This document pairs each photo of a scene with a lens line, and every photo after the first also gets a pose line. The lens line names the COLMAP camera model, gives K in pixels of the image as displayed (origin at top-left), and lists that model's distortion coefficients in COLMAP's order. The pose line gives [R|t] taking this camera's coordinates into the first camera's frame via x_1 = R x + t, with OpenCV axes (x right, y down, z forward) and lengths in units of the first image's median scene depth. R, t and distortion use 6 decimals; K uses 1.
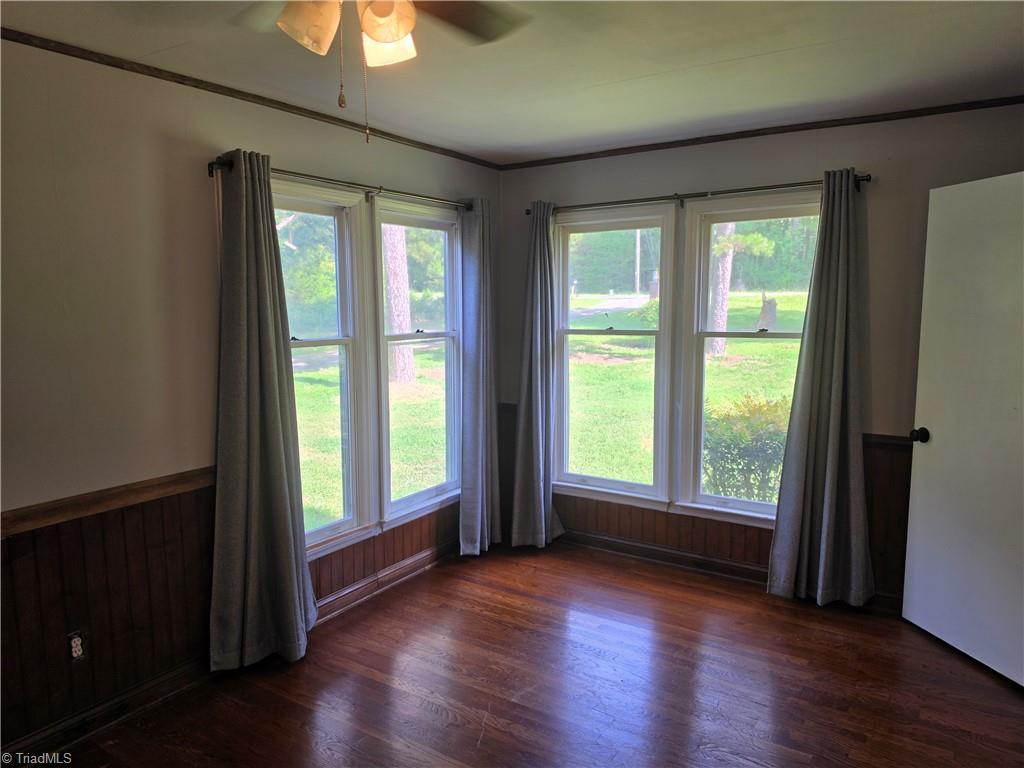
lens RADIAL K [[705.6, 0, 503.4], [0, 705.6, 386.9], [0, 0, 1]] dist [0.109364, -0.168094]
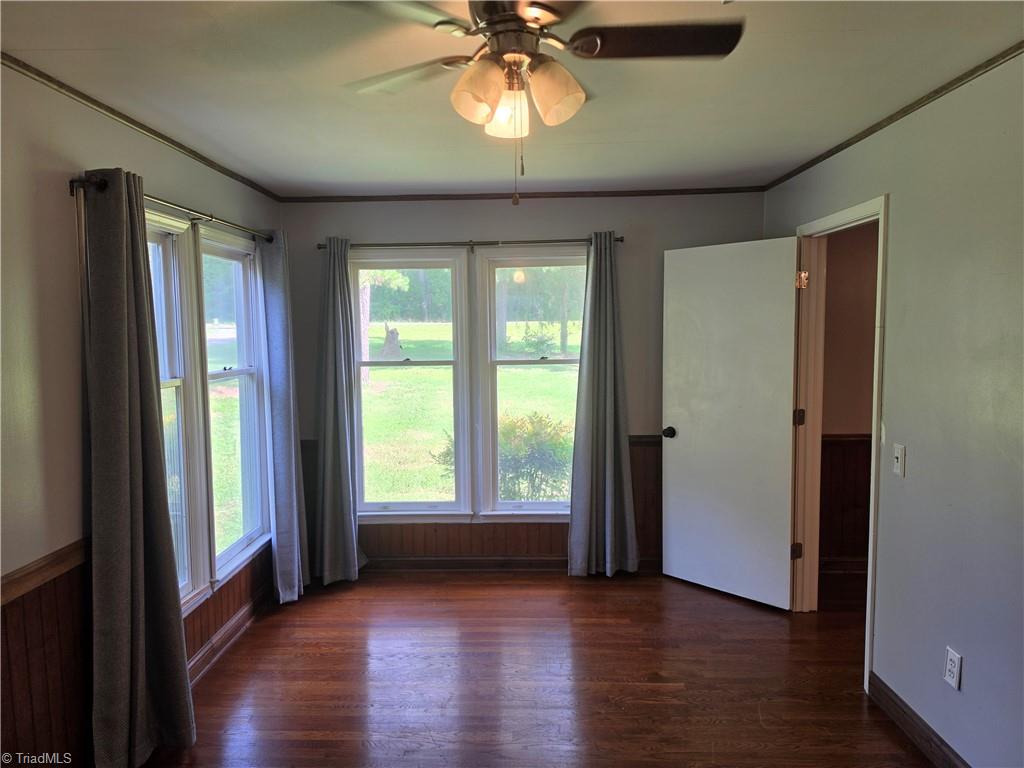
lens RADIAL K [[705.6, 0, 503.4], [0, 705.6, 386.9], [0, 0, 1]] dist [0.109364, -0.168094]
pose [[0.853067, -0.050670, 0.519335, -0.300388], [0.072041, 0.997180, -0.021043, -0.009714], [-0.516804, 0.055365, 0.854312, 0.019043]]
